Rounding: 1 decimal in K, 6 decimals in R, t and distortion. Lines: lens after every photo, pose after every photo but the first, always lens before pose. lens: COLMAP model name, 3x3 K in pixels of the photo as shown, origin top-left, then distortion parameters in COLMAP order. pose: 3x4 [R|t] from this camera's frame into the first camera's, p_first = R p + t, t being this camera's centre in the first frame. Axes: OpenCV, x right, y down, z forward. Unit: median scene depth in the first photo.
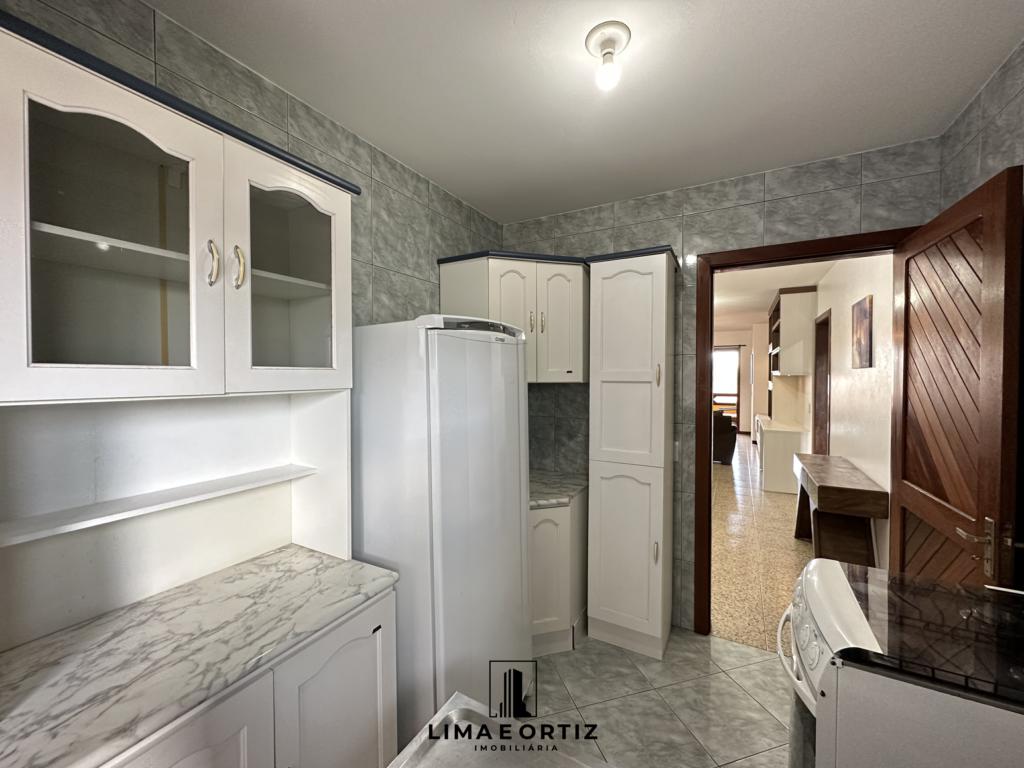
lens RADIAL K [[410.5, 0, 513.5], [0, 410.5, 381.5], [0, 0, 1]] dist [0.000521, 0.000127]
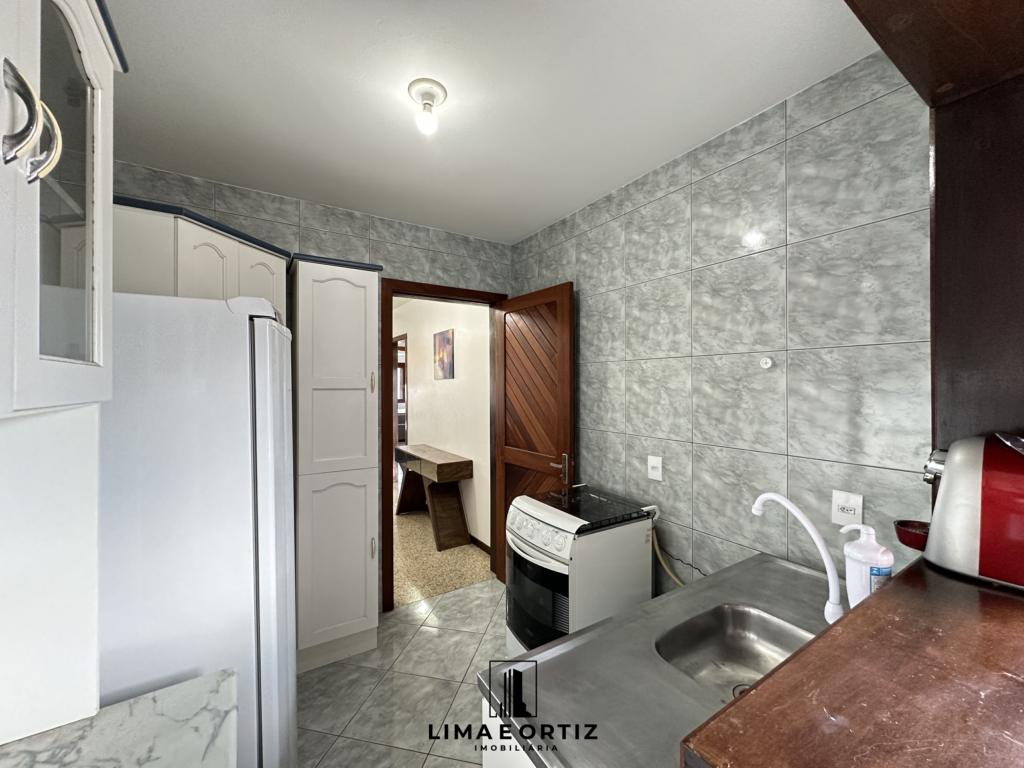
lens RADIAL K [[410.7, 0, 512.4], [0, 410.7, 381.5], [0, 0, 1]] dist [-0.001722, -0.000136]
pose [[0.475176, 0.005048, 0.879876, -0.419321], [0.018645, 0.999701, -0.015804, 0.005533], [-0.879693, 0.023915, 0.474940, 0.159394]]
